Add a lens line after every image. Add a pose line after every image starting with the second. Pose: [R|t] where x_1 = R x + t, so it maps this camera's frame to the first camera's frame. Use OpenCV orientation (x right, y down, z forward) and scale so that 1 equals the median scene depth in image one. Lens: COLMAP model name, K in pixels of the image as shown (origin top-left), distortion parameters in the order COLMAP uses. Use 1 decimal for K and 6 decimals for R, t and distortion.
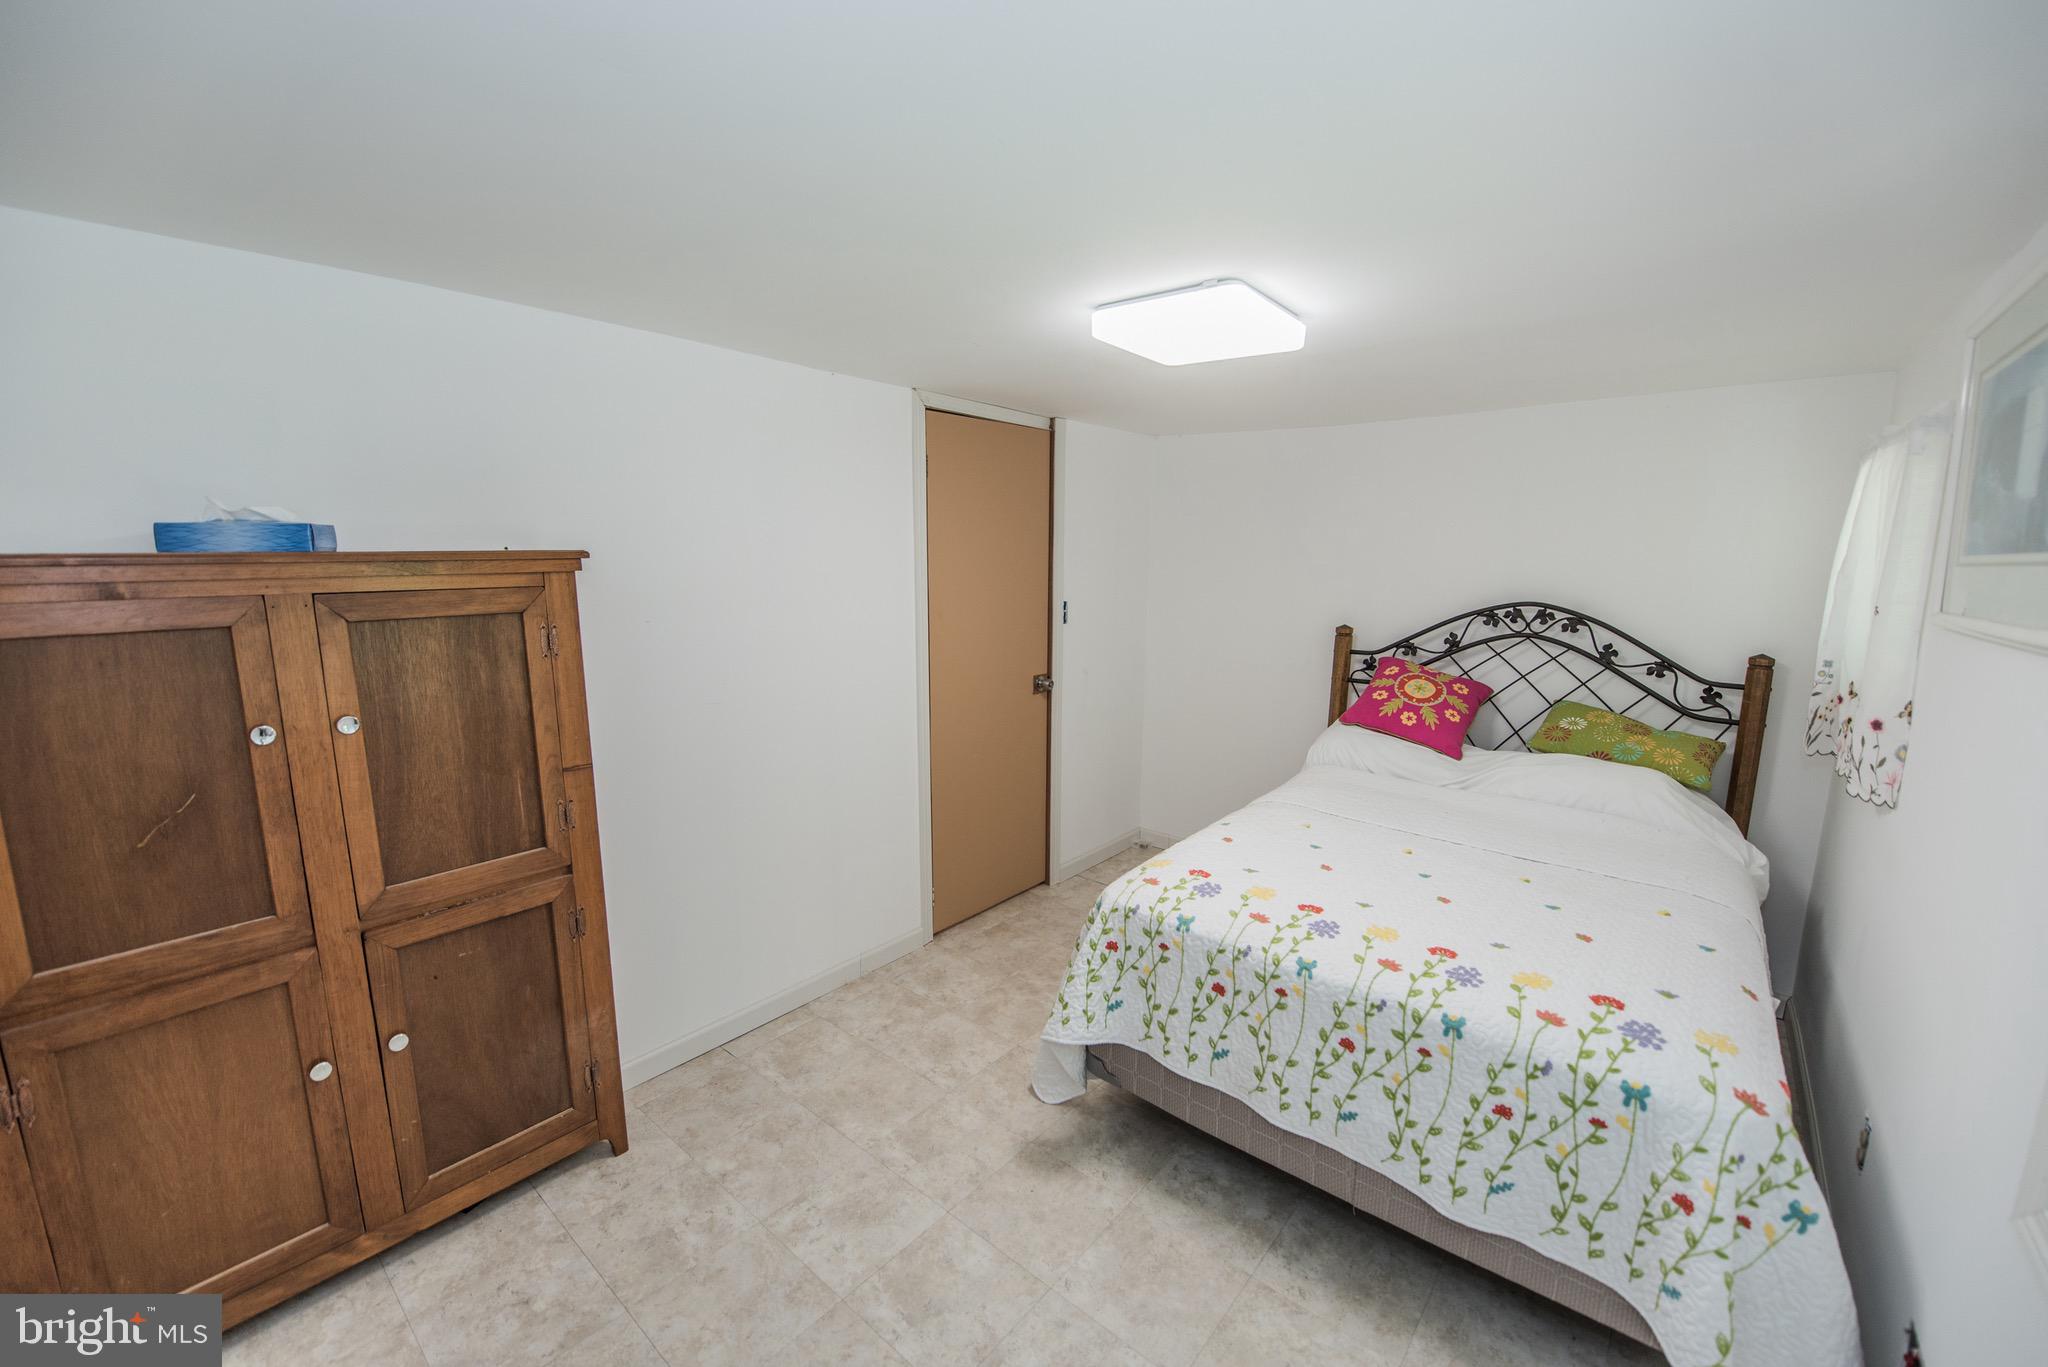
lens RADIAL K [[815.2, 0, 1017.9], [0, 815.2, 690.0], [0, 0, 1]] dist [-0.014193, -0.003076]
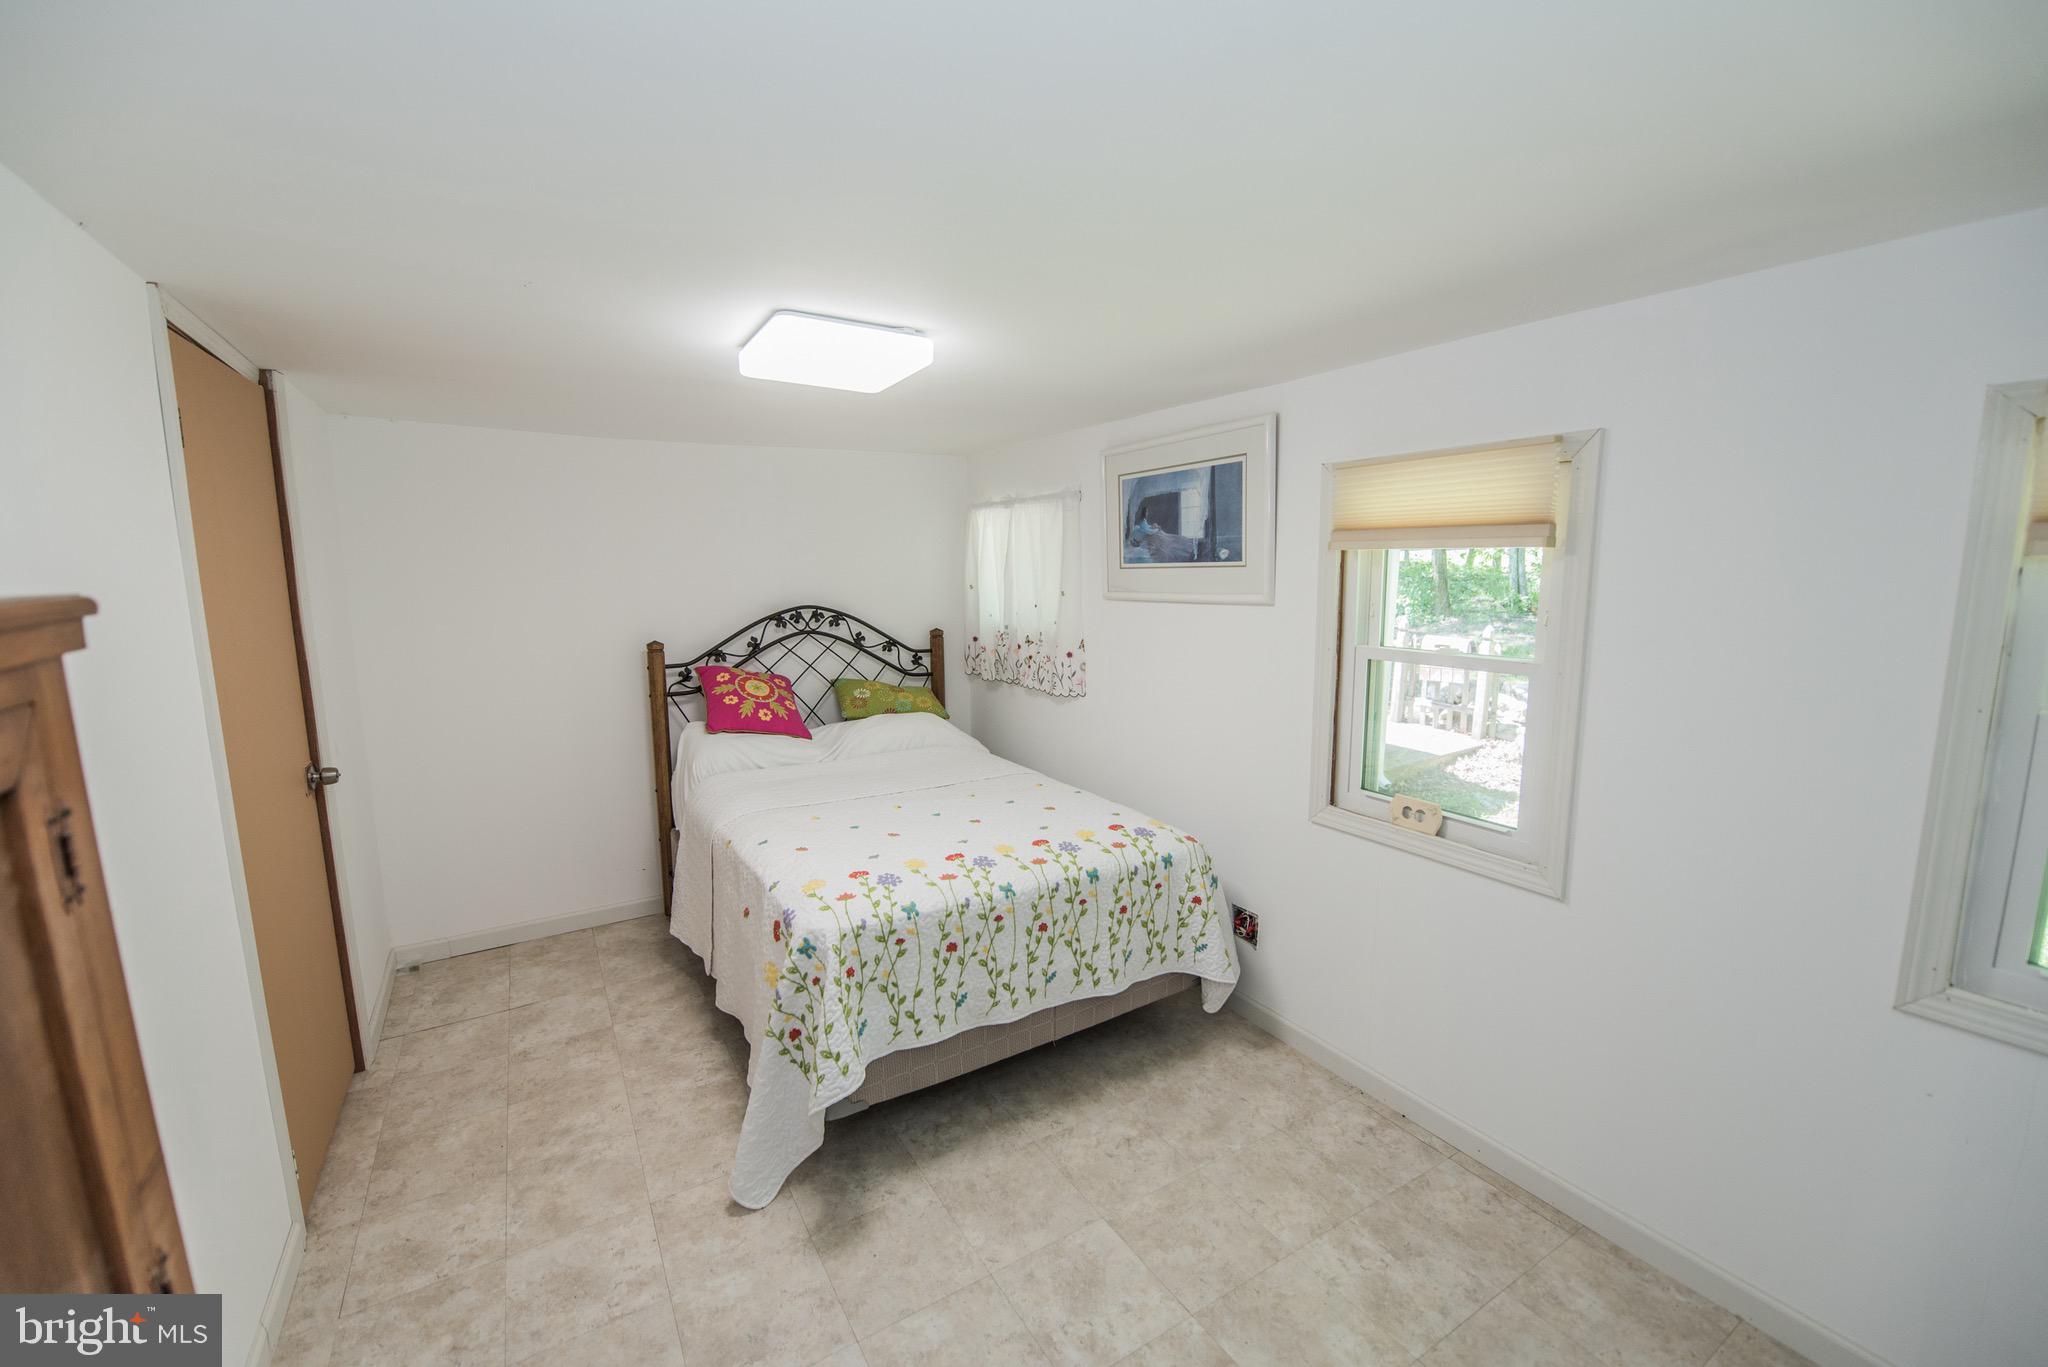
lens RADIAL K [[815.2, 0, 1013.1], [0, 815.2, 686.5], [0, 0, 1]] dist [-0.014193, -0.003076]
pose [[0.313792, -0.150911, 0.937422, -0.714778], [0.169386, 0.980348, 0.101121, -0.091865], [-0.934261, 0.127055, 0.333188, 0.464438]]
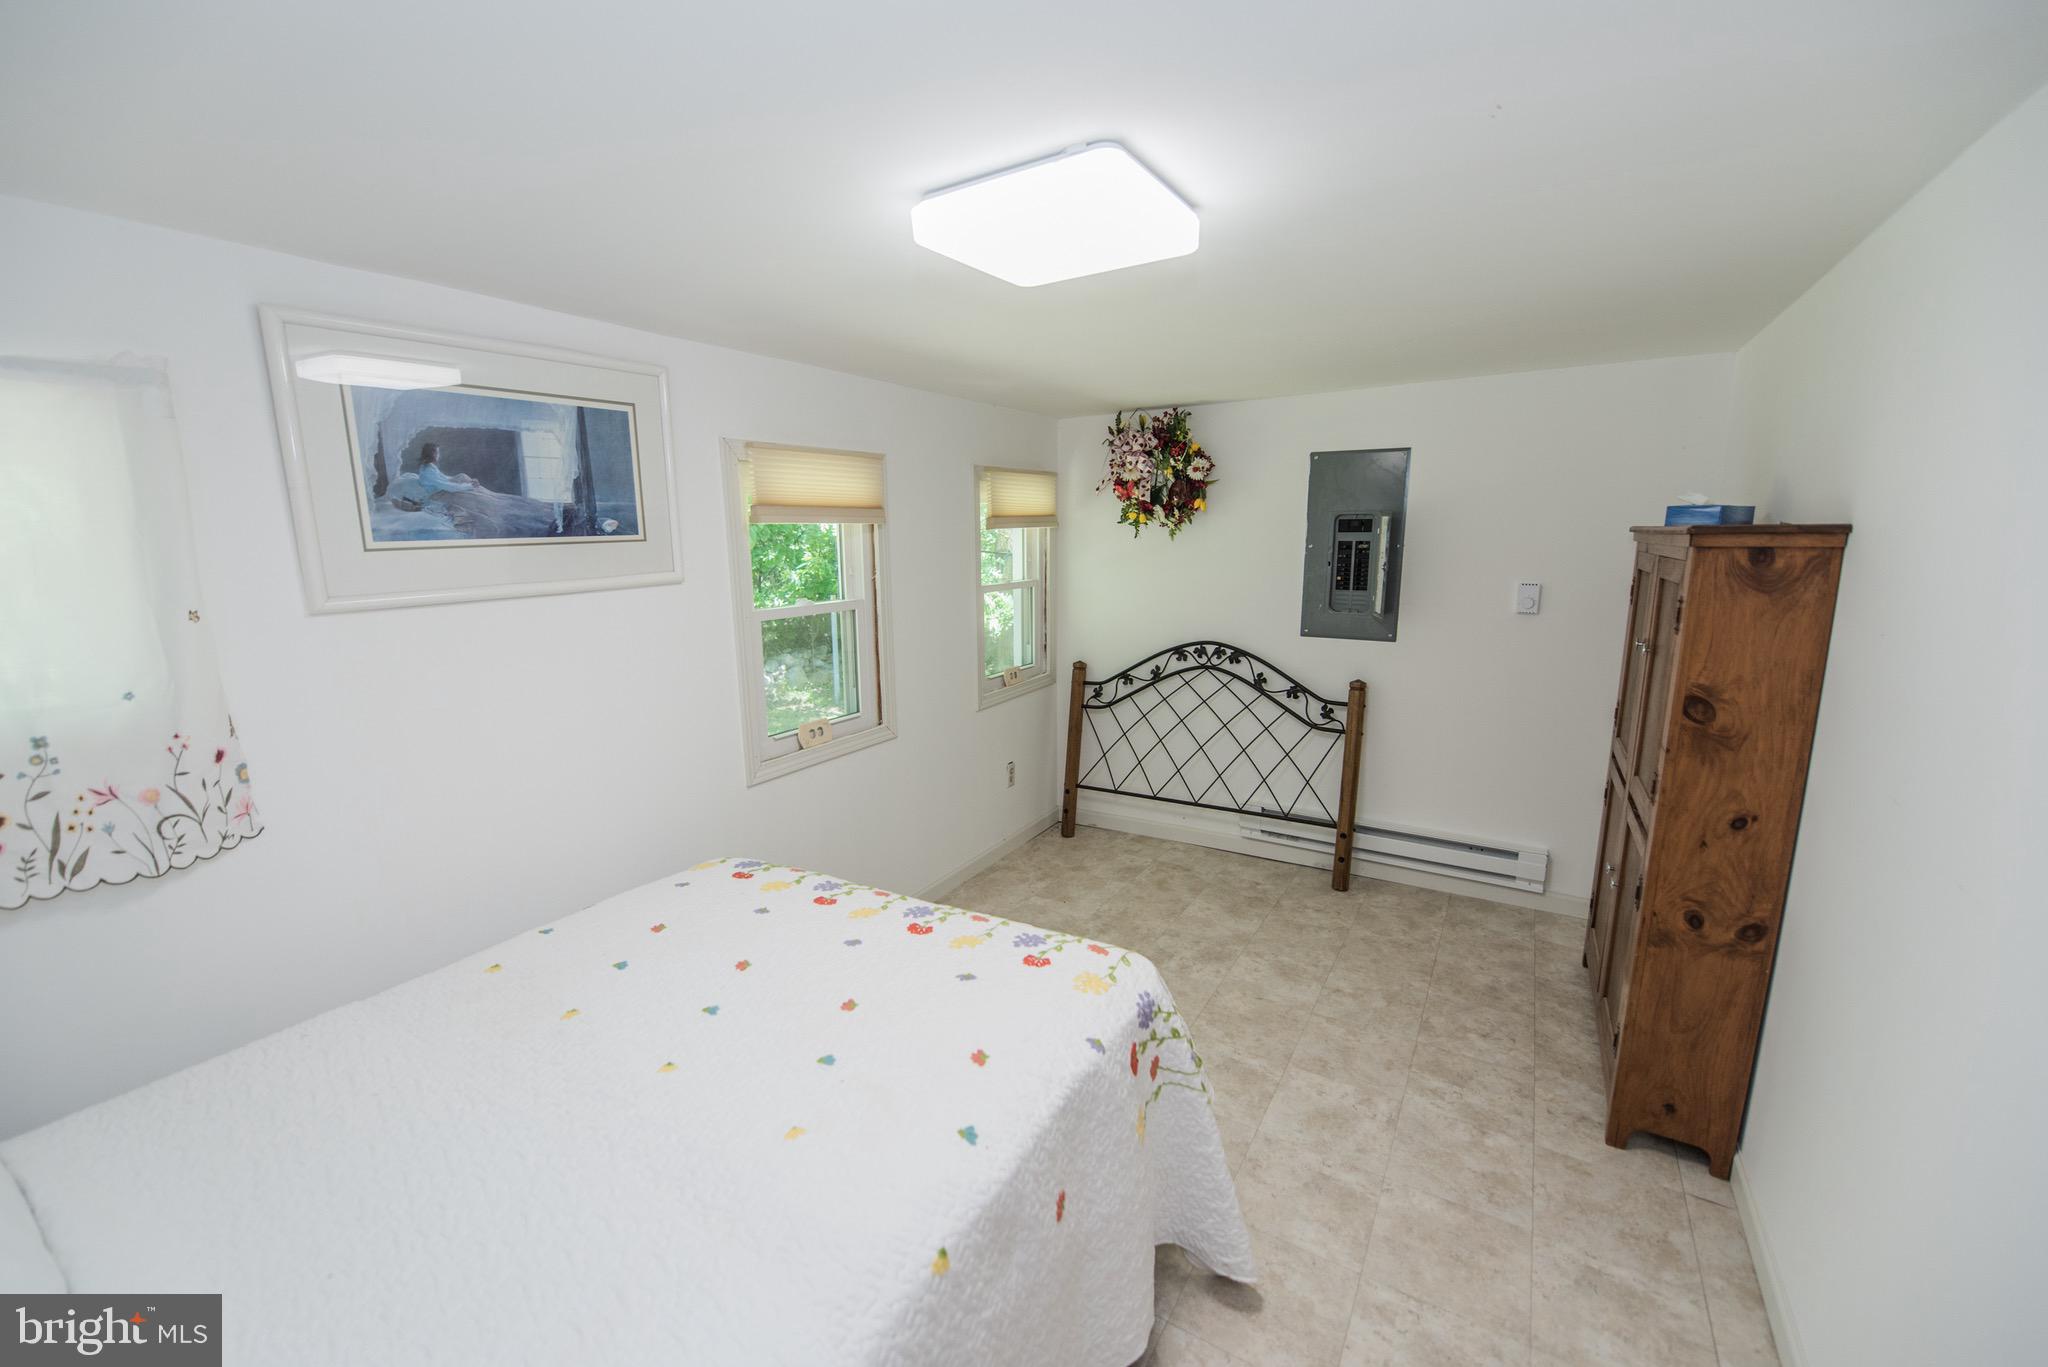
lens RADIAL K [[815.2, 0, 1024.3], [0, 815.2, 684.8], [0, 0, 1]] dist [-0.014193, -0.003076]
pose [[-0.987810, 0.038158, -0.150915, 0.363965], [-0.016150, 0.939135, 0.343168, -0.294385], [0.154824, 0.341422, -0.927071, 1.732596]]
